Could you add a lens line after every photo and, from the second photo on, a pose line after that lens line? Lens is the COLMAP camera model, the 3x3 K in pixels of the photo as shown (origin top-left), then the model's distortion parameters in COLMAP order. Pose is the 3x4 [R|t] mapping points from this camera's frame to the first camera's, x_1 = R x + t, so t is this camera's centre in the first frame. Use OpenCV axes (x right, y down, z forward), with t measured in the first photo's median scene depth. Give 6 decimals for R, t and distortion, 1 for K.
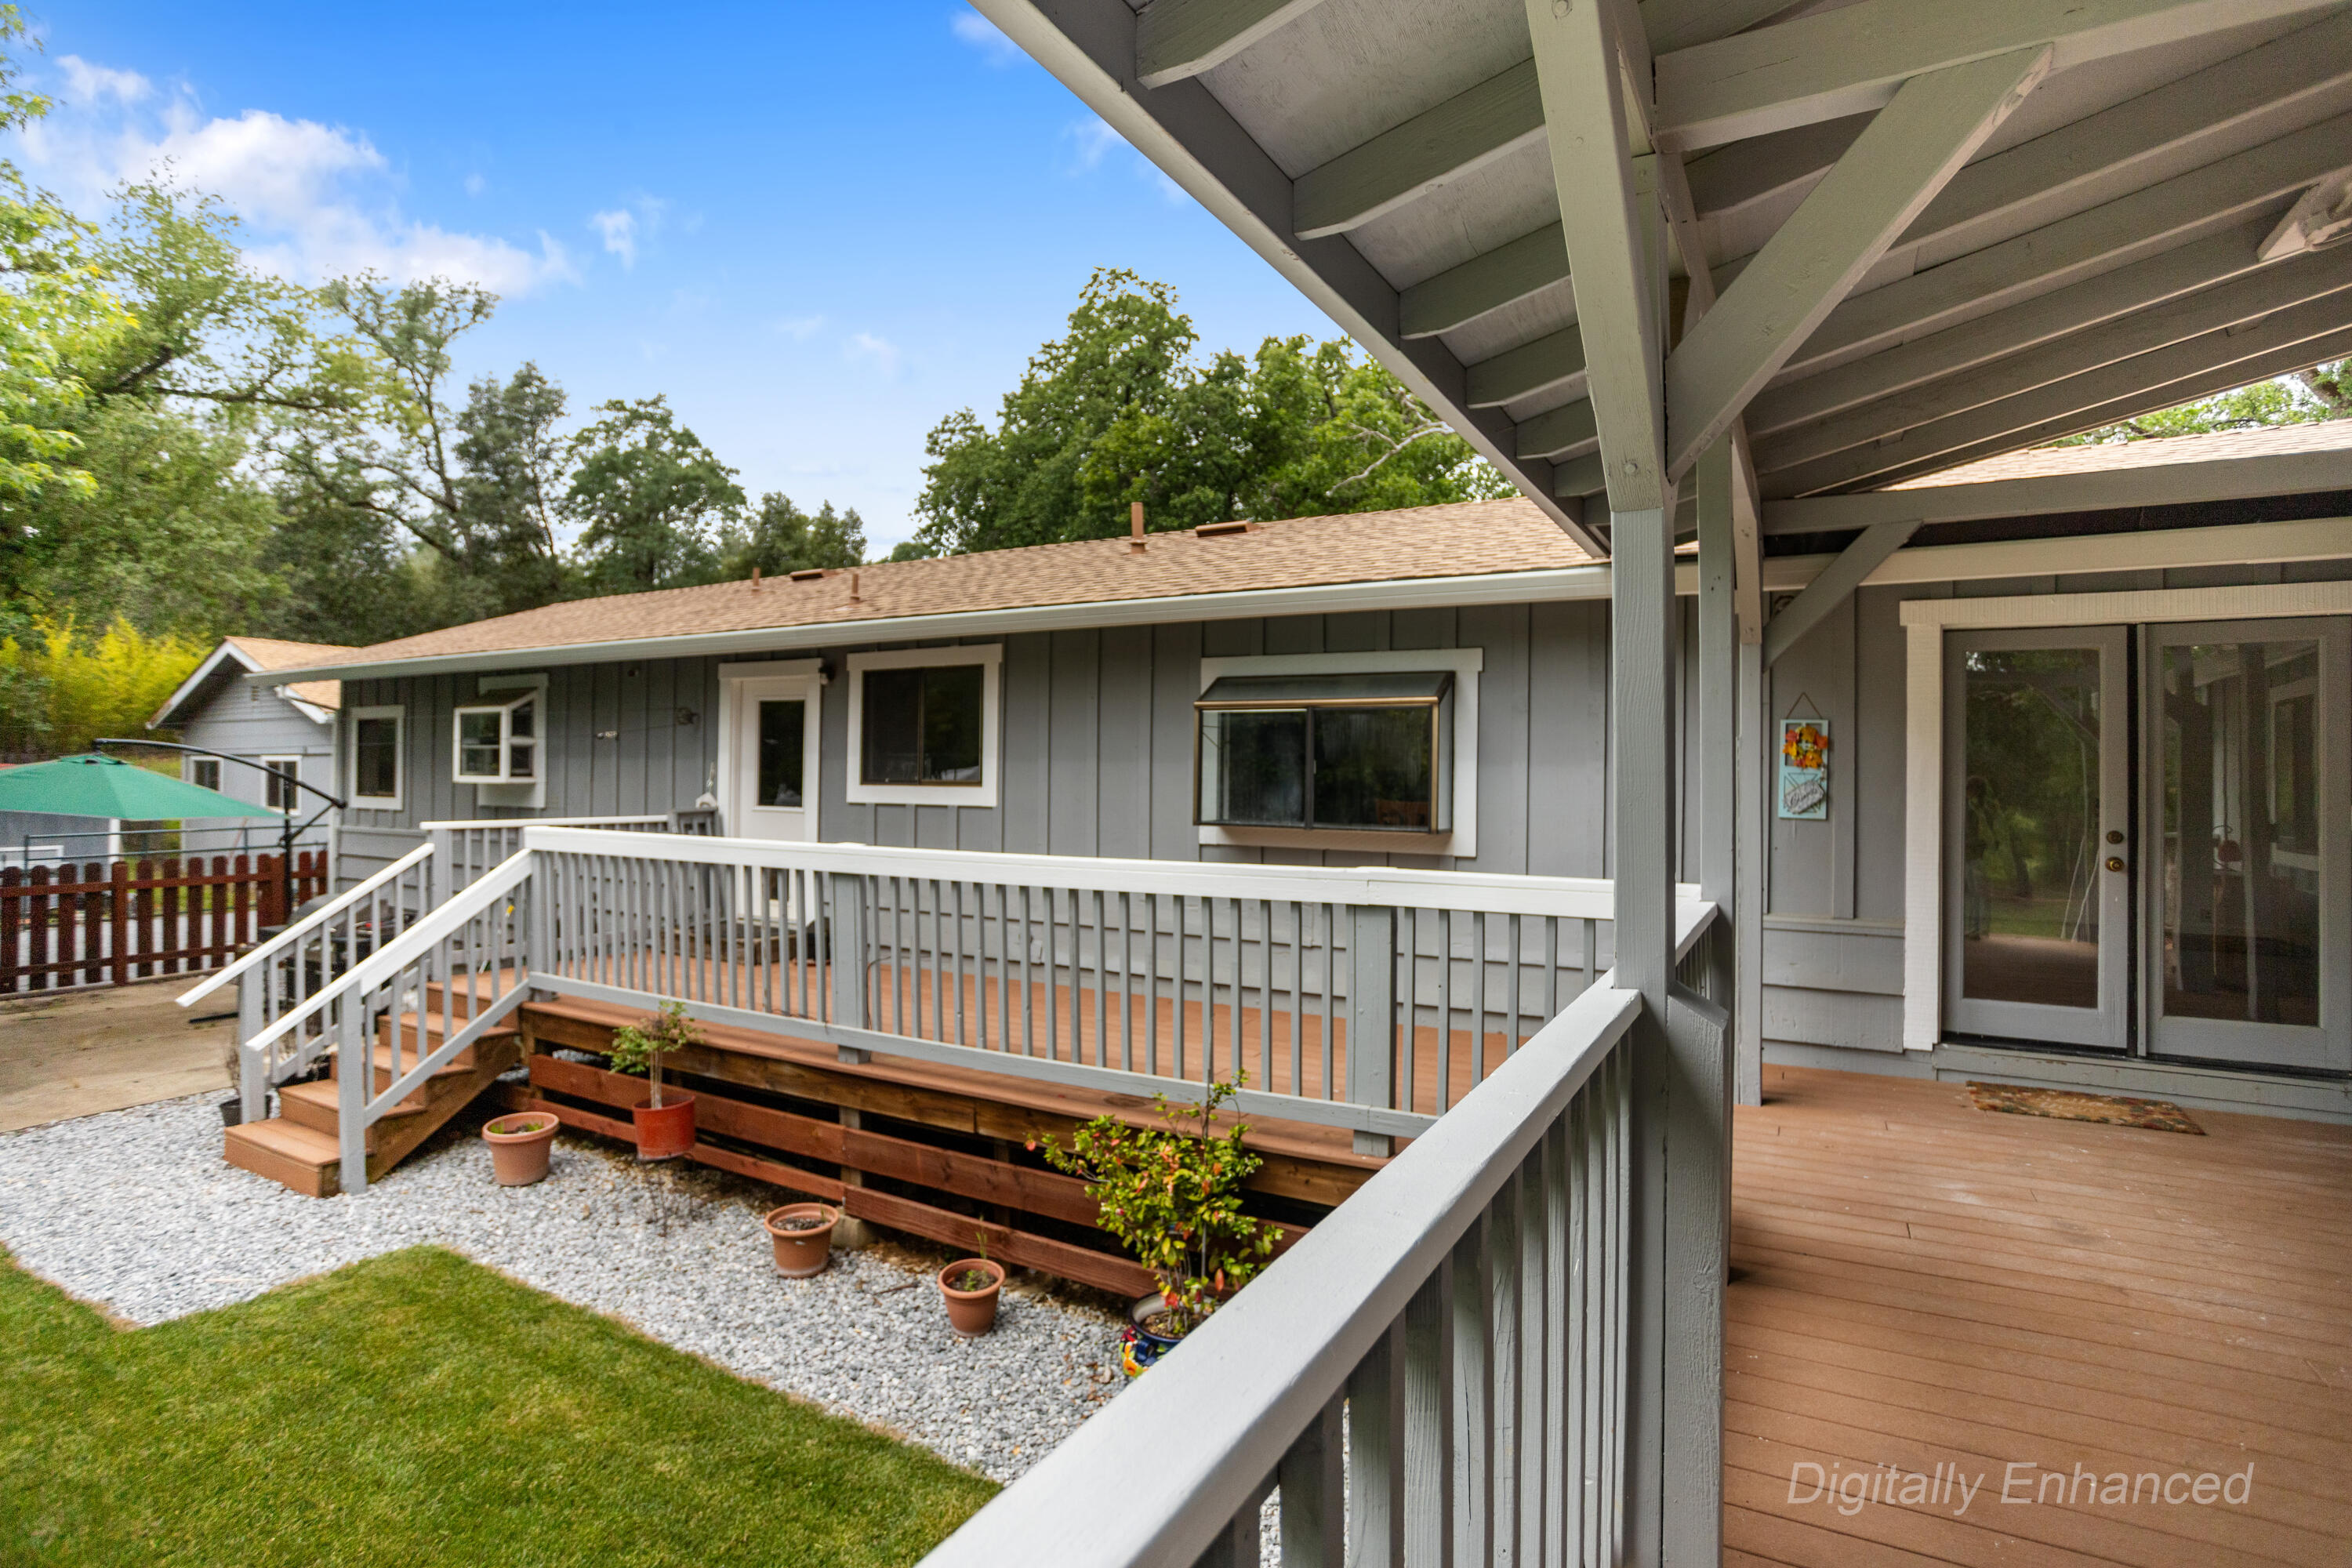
lens RADIAL K [[1155.7, 0, 1168.4], [0, 1155.7, 788.3], [0, 0, 1]] dist [-0.017855, 0.001667]
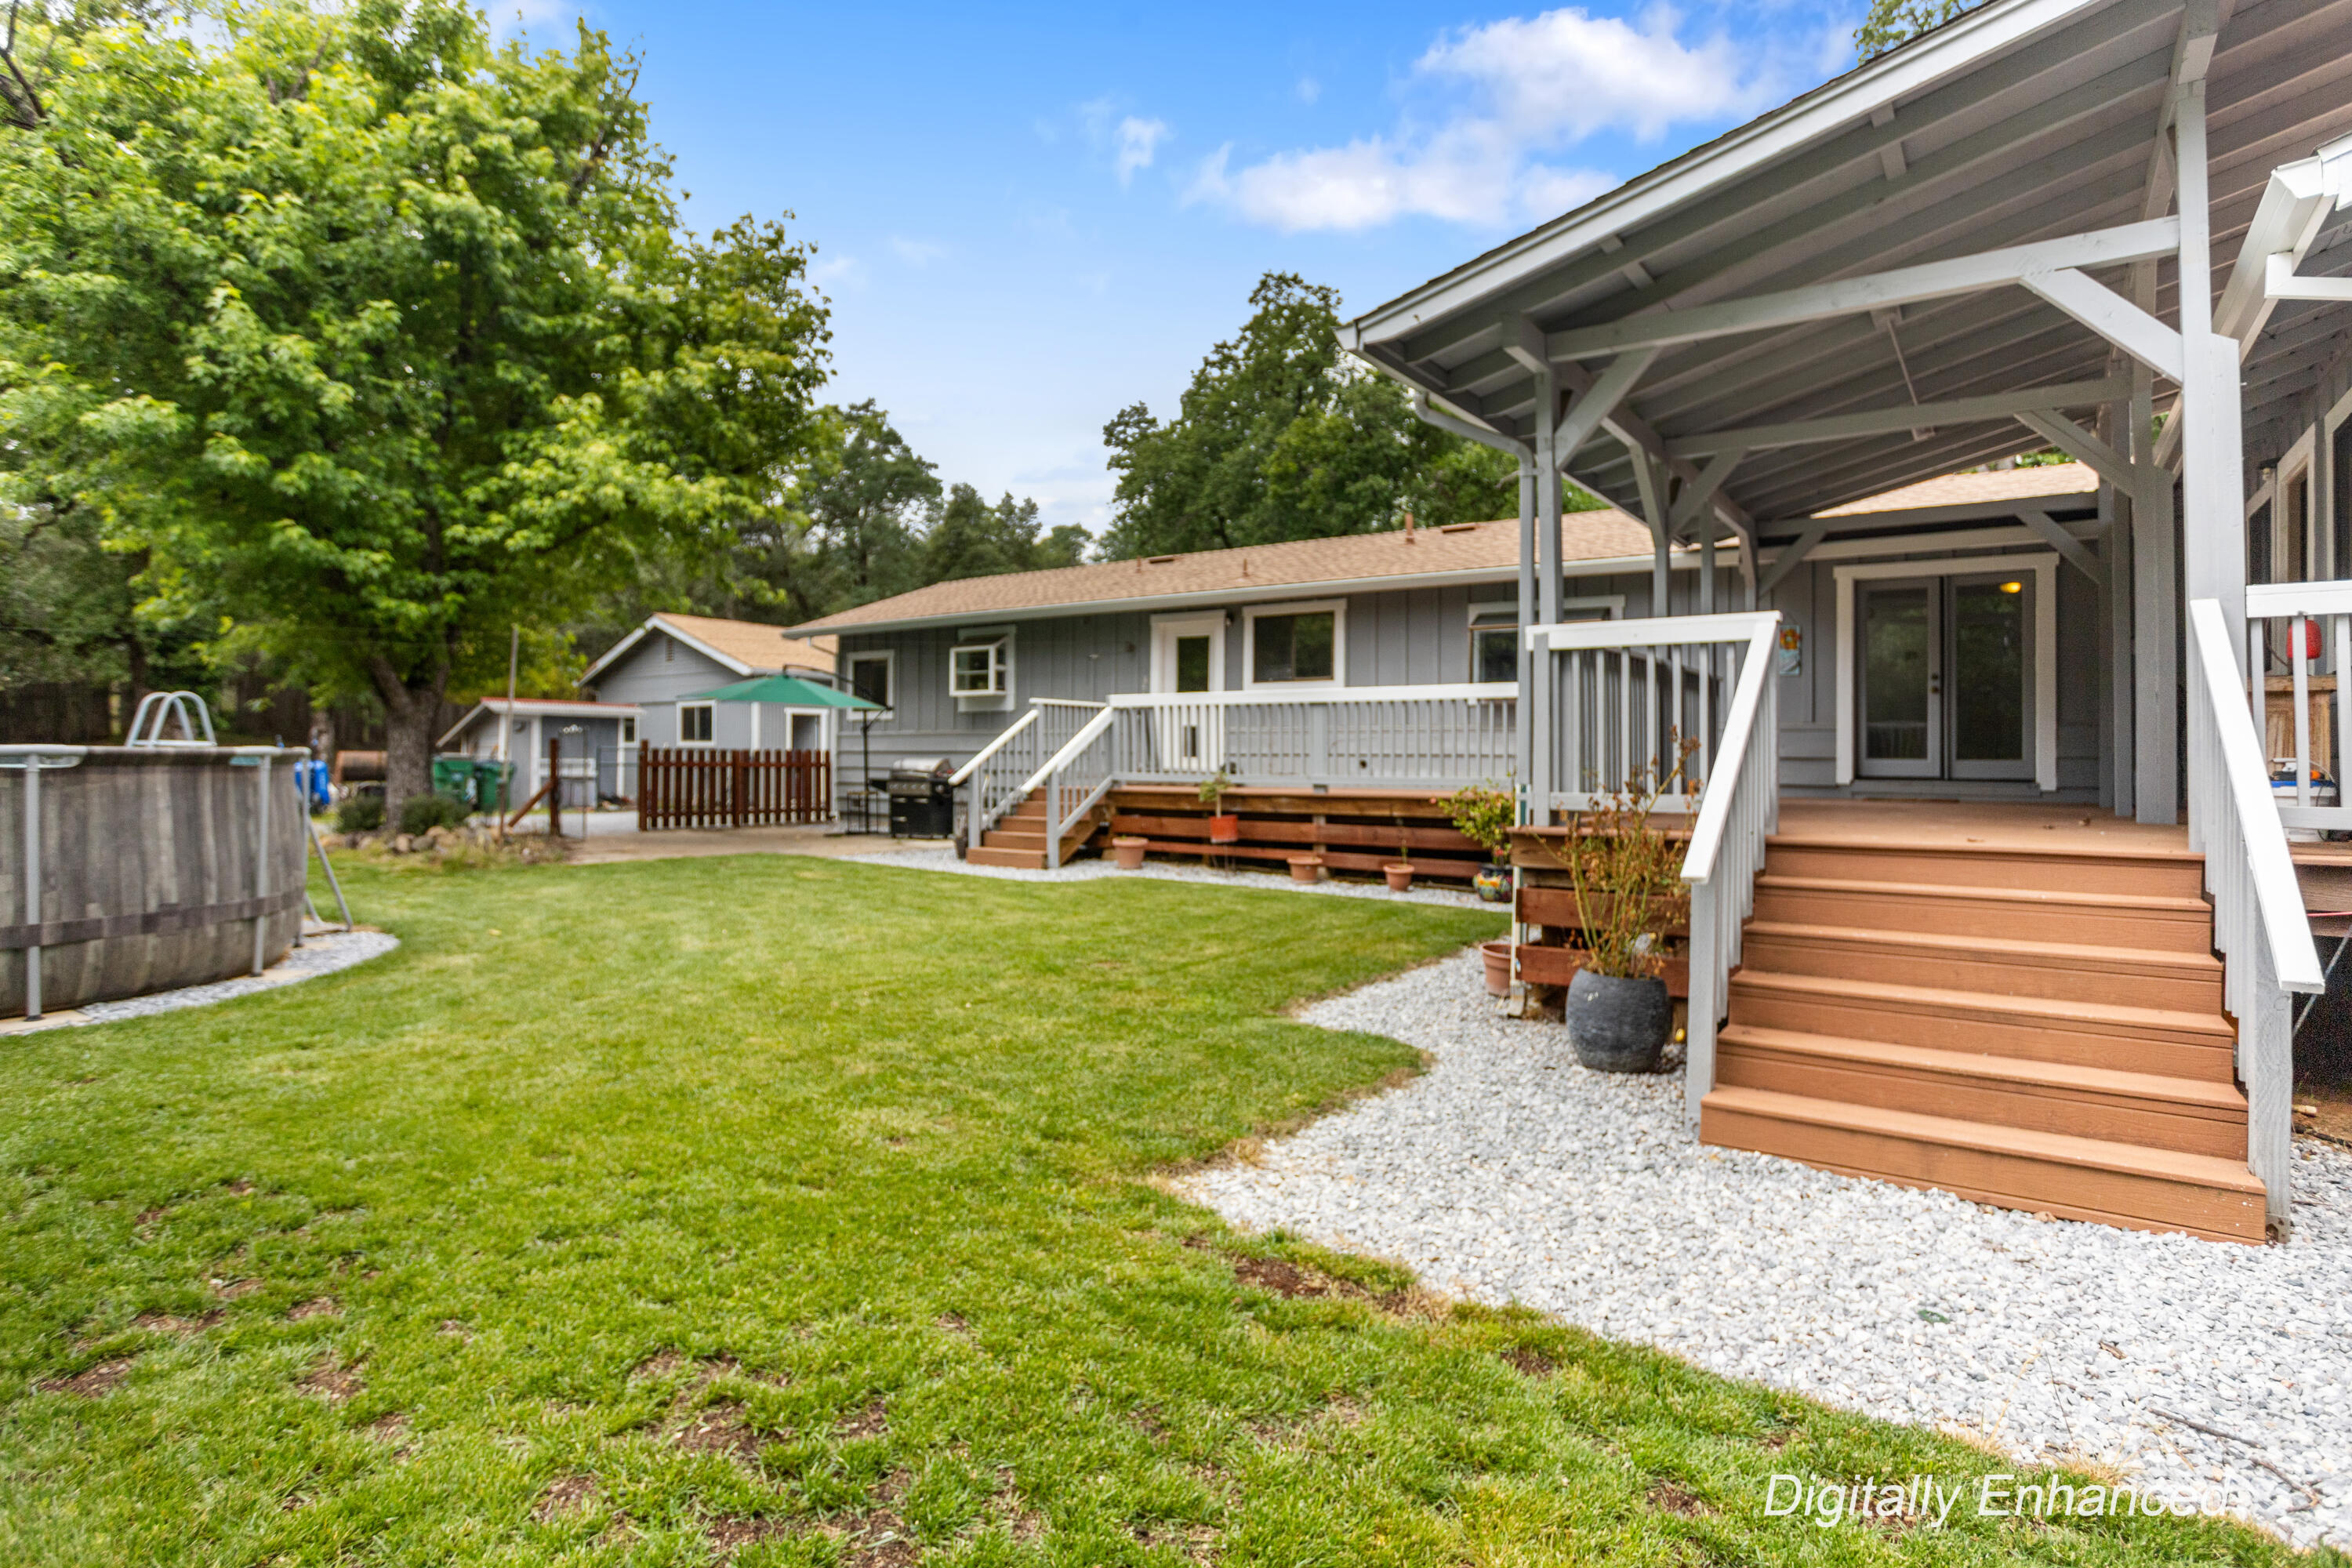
lens RADIAL K [[1231.4, 0, 1181.7], [0, 1231.4, 765.7], [0, 0, 1]] dist [-0.029311, 0.000916]
pose [[0.996402, -0.001718, -0.084732, -0.050641], [0.000801, 0.999941, -0.010848, 0.032002], [0.084746, 0.010741, 0.996345, -0.188425]]
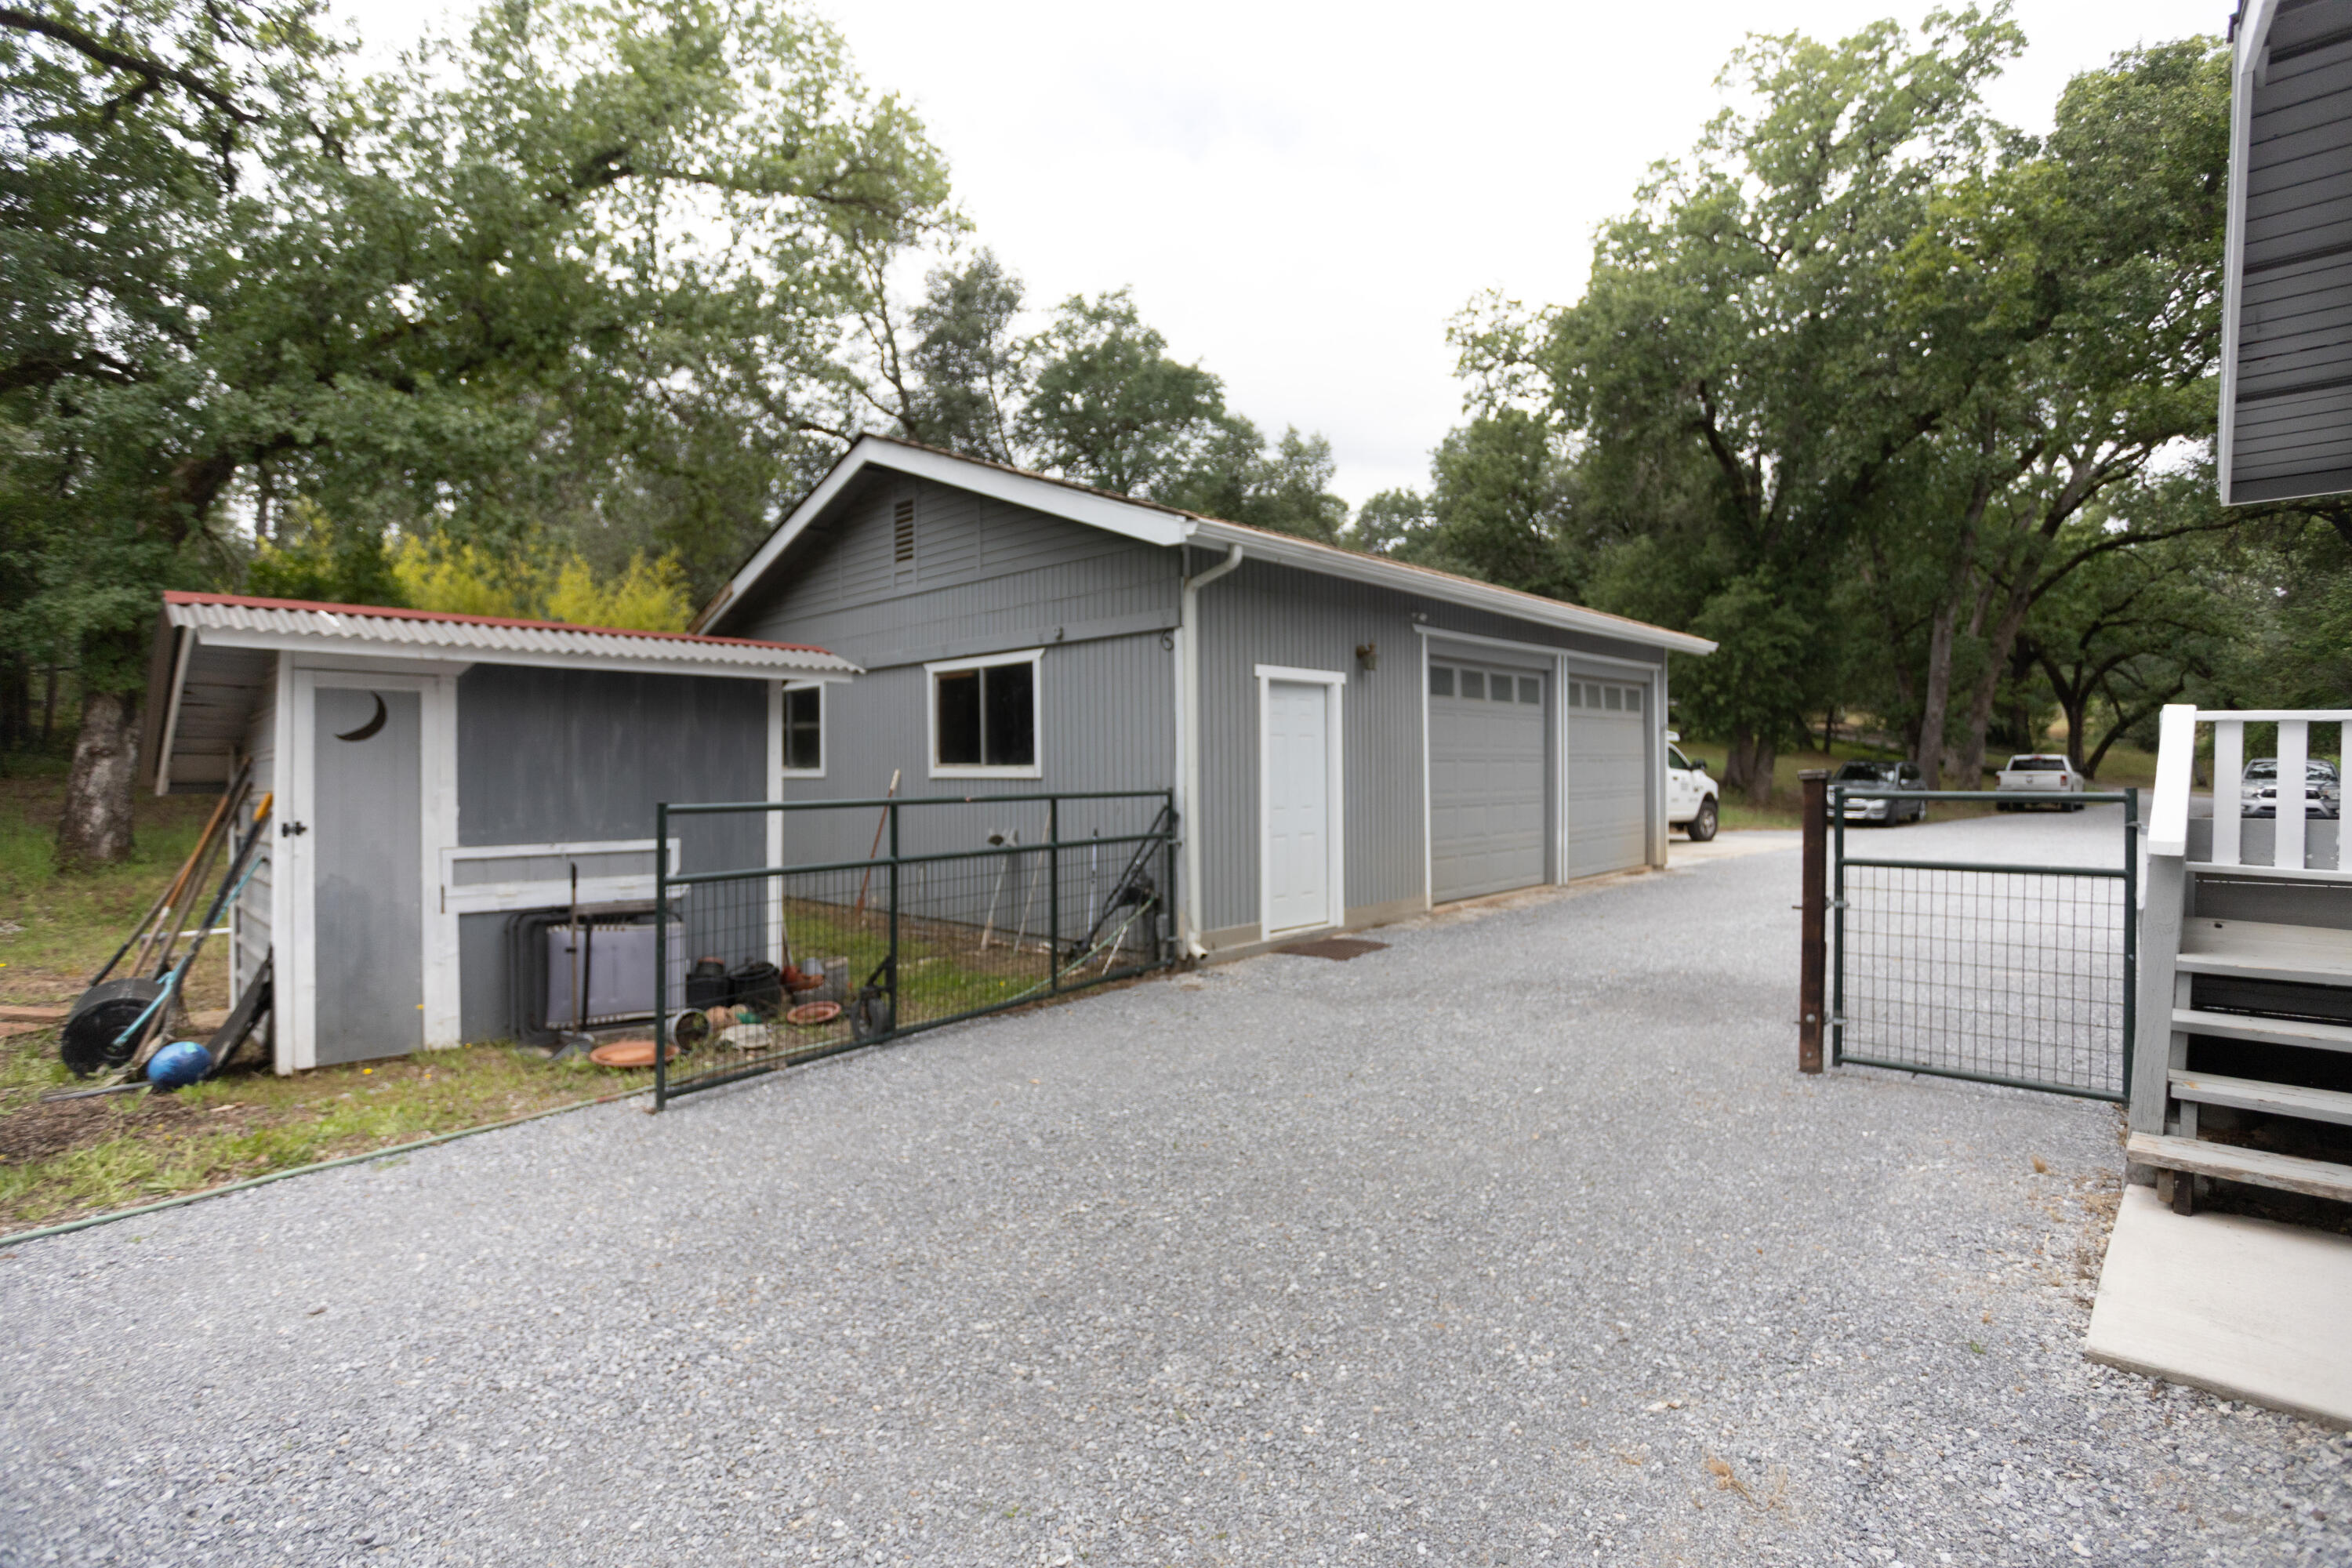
lens RADIAL K [[1155.7, 0, 1177.4], [0, 1155.7, 777.3], [0, 0, 1]] dist [-0.017855, 0.001667]
pose [[0.979599, -0.012719, -0.200558, -0.305703], [0.010105, 0.999850, -0.014051, 0.016207], [0.200707, 0.011737, 0.979581, 0.272084]]
